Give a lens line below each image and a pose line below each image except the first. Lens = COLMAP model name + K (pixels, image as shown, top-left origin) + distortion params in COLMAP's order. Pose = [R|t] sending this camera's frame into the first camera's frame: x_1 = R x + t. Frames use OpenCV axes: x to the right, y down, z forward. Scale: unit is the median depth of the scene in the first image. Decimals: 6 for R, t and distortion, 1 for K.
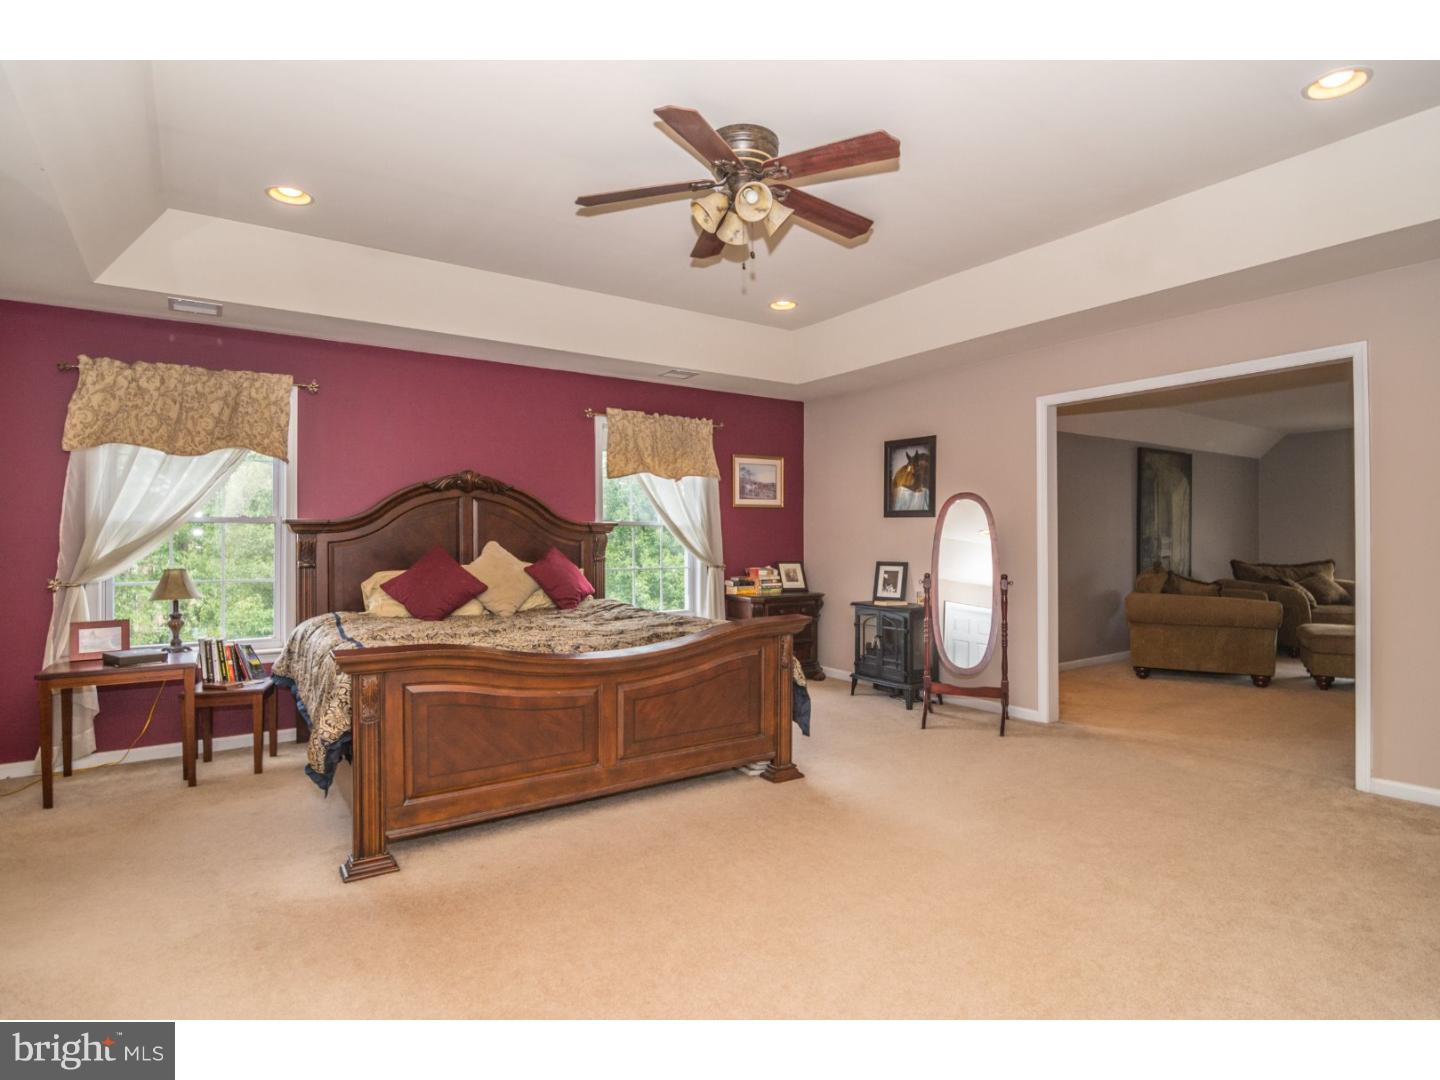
lens RADIAL K [[760.6, 0, 720.0], [0, 760.6, 540.0], [0, 0, 1]] dist [0.001337, 0.000298]
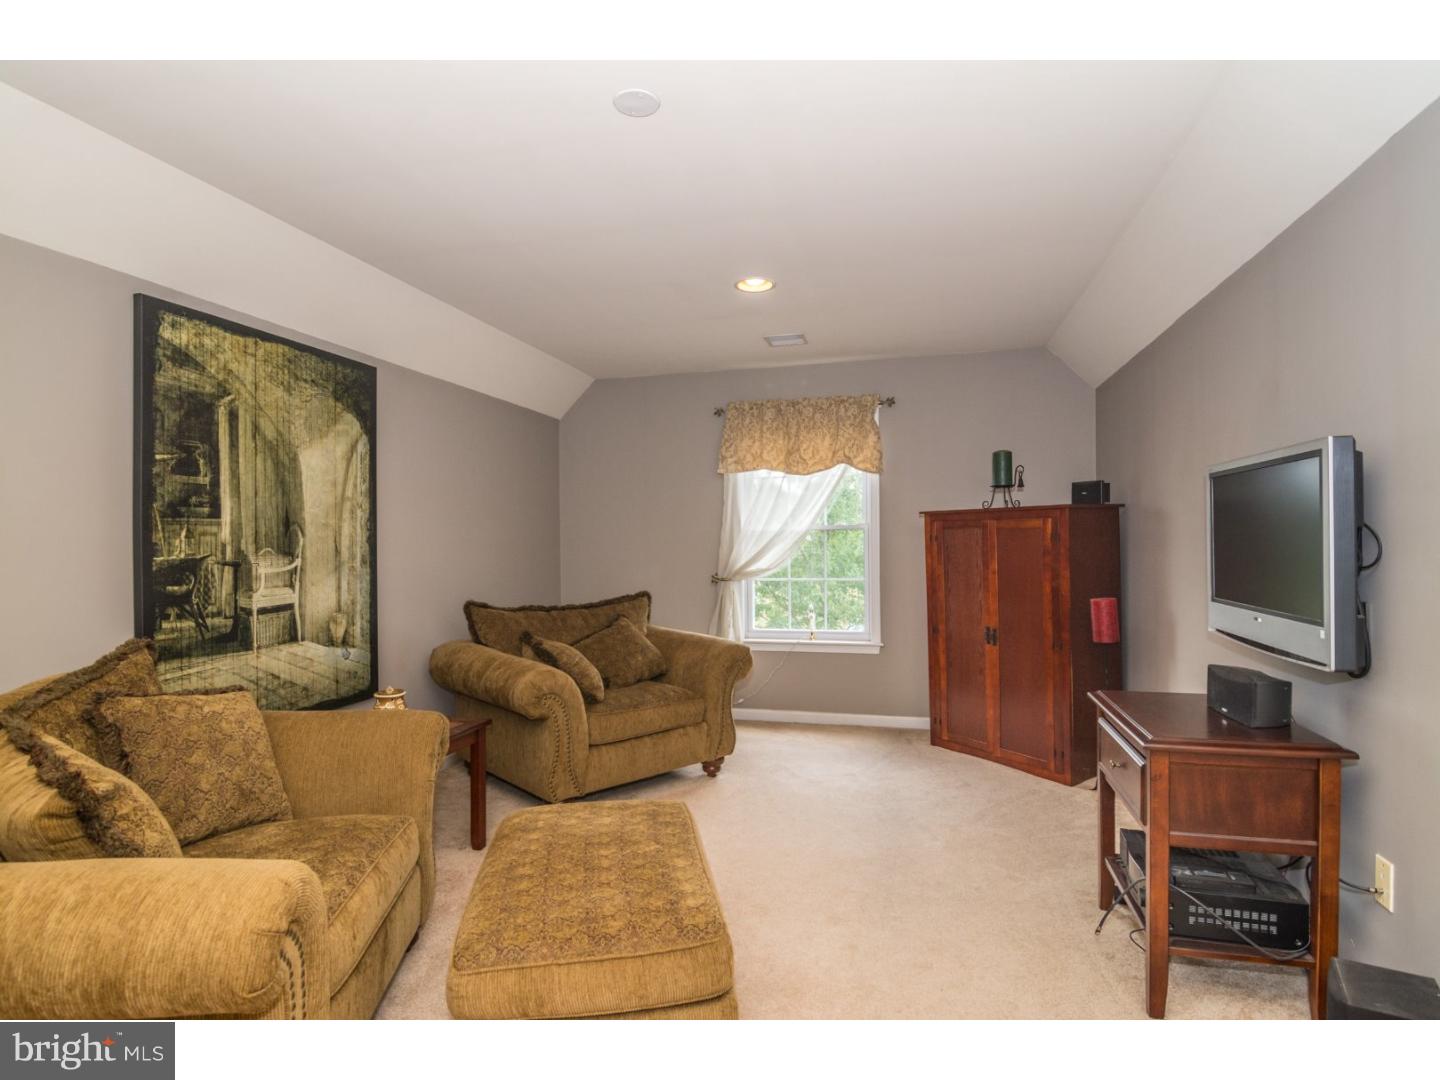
lens RADIAL K [[760.6, 0, 720.0], [0, 760.6, 540.0], [0, 0, 1]] dist [0.001337, 0.000298]
pose [[0.783524, 0.001393, 0.621360, 0.504961], [0.001101, 0.999993, -0.003631, -0.010361], [-0.621361, 0.003529, 0.783517, 0.533959]]
